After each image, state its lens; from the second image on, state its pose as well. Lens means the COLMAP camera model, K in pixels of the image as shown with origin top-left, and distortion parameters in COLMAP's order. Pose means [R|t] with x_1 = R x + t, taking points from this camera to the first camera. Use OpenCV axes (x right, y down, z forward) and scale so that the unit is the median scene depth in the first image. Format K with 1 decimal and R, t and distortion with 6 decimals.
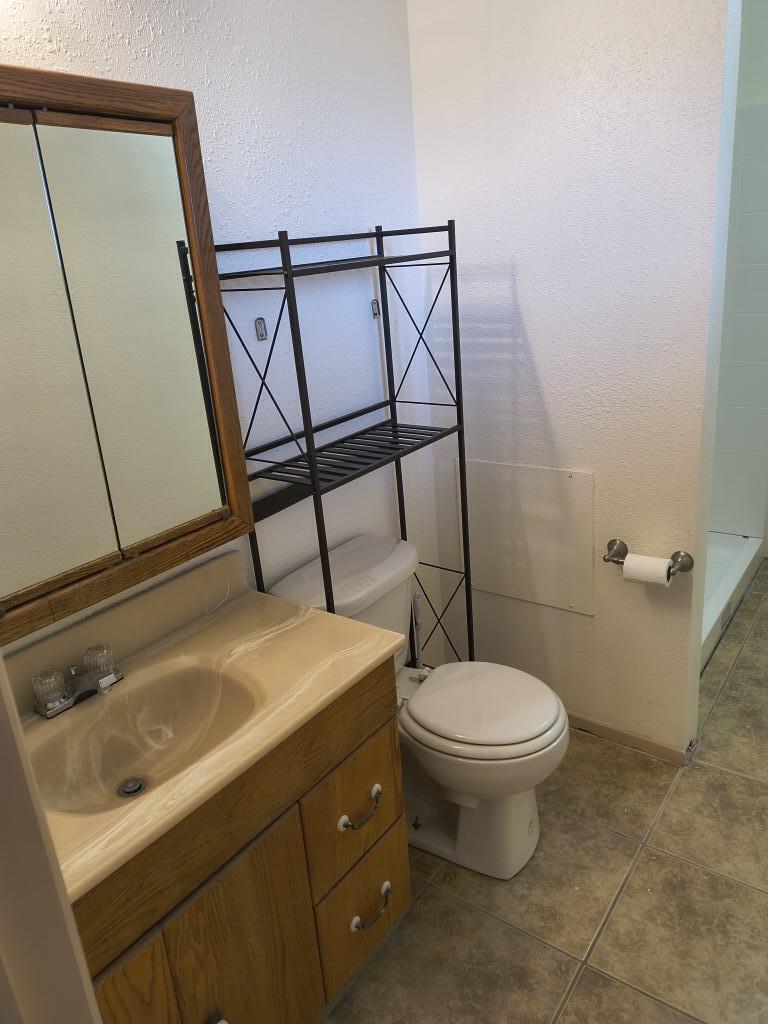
lens RADIAL K [[756.7, 0, 385.4], [0, 756.7, 495.9], [0, 0, 1]] dist [0.019750, 0.000492]
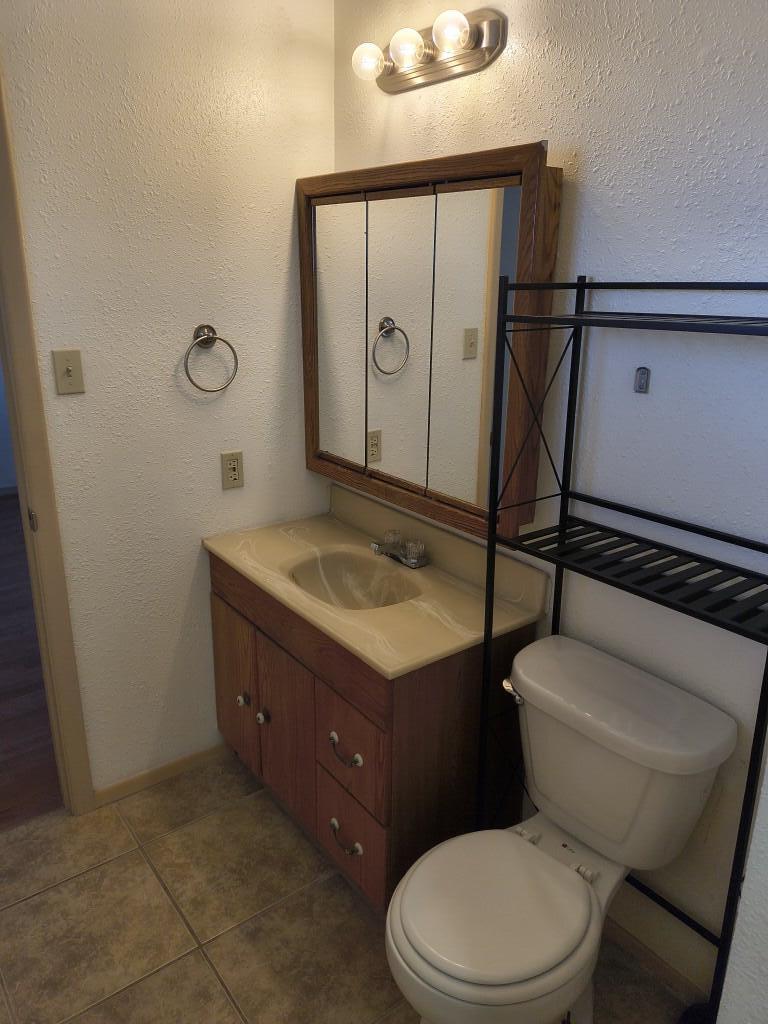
lens RADIAL K [[744.3, 0, 384.0], [0, 744.3, 512.0], [0, 0, 1]] dist [0.080037, -0.063636]
pose [[-0.290008, 0.352895, -0.889584, 0.761142], [-0.300692, 0.848859, 0.434766, -0.386308], [0.908559, 0.393577, -0.140064, 0.923914]]
